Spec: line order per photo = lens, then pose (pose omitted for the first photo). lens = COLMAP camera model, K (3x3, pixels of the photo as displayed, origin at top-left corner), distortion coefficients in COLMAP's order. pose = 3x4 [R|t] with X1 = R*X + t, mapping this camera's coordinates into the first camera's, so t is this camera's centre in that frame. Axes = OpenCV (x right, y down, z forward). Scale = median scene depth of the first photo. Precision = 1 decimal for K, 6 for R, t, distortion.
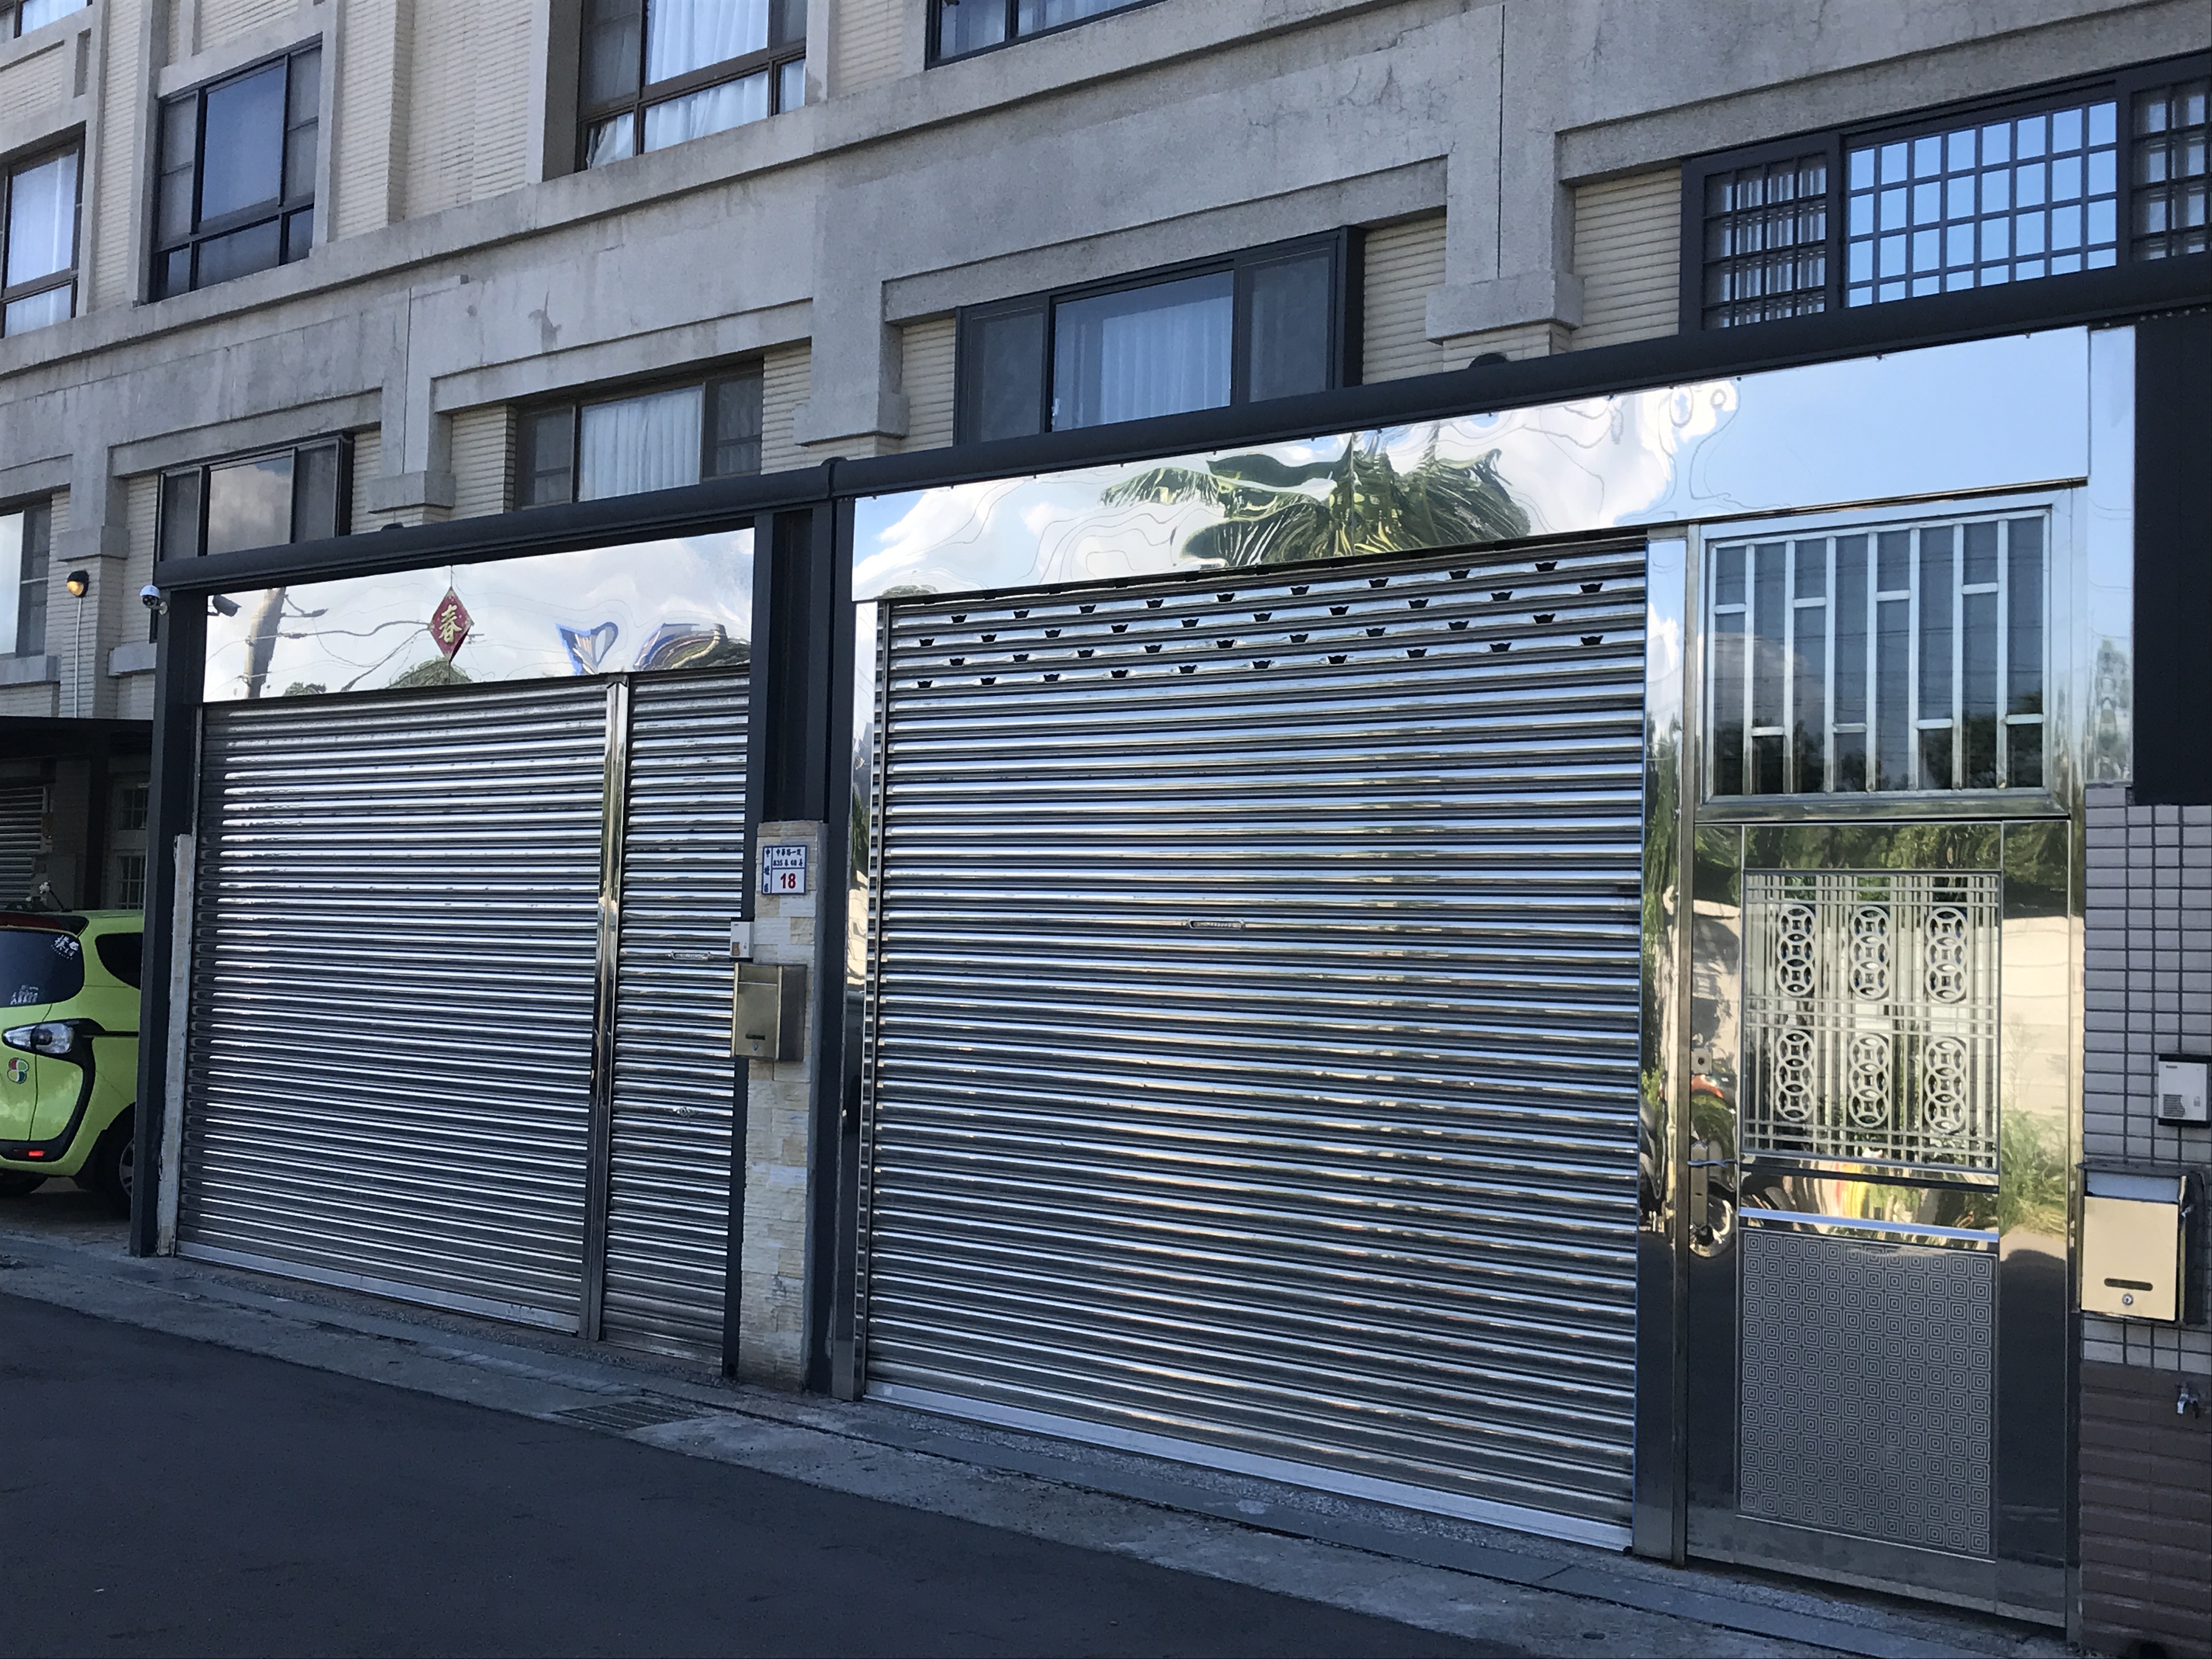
lens RADIAL K [[2469.4, 0, 1109.1], [0, 2469.4, 842.8], [0, 0, 1]] dist [-0.034062, 0.000000]
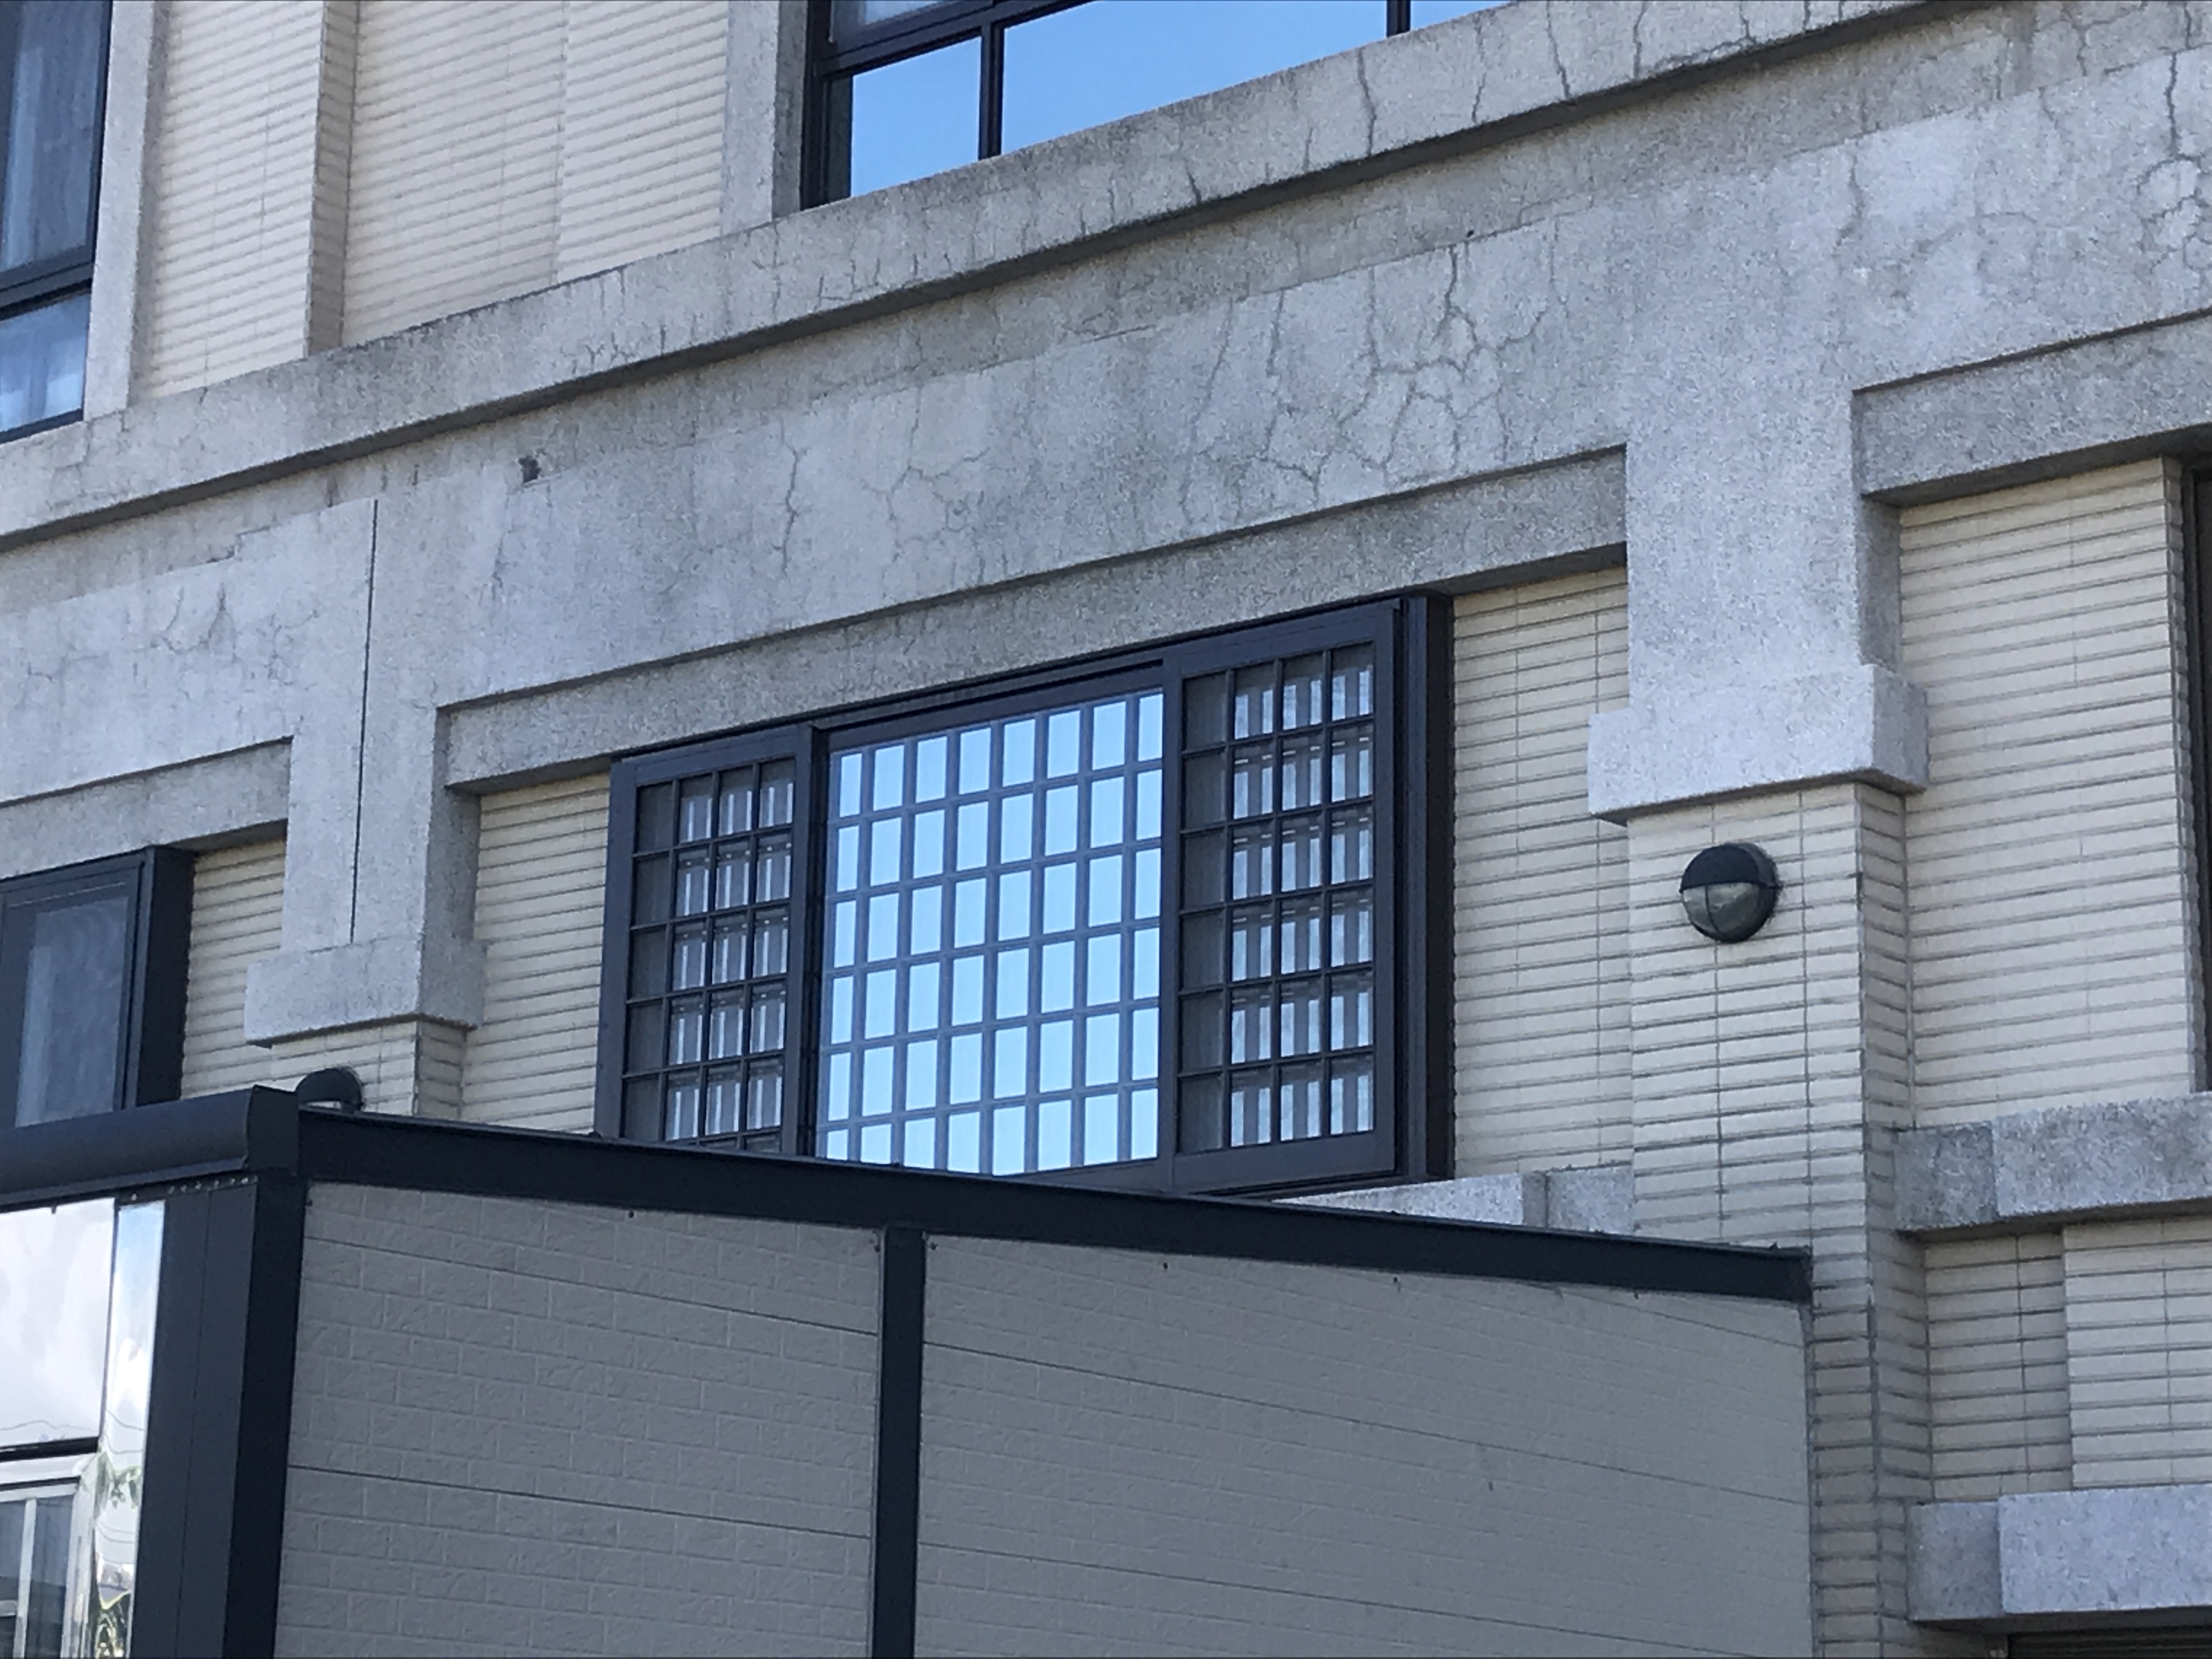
lens RADIAL K [[5472.7, 0, 1104.9], [0, 5472.7, 822.1], [0, 0, 1]] dist [0.008562, 0.000000]
pose [[0.999453, 0.000838, -0.033069, 0.390026], [-0.007013, 0.982320, -0.187078, -0.010418], [0.032328, 0.187208, 0.981788, -0.311916]]
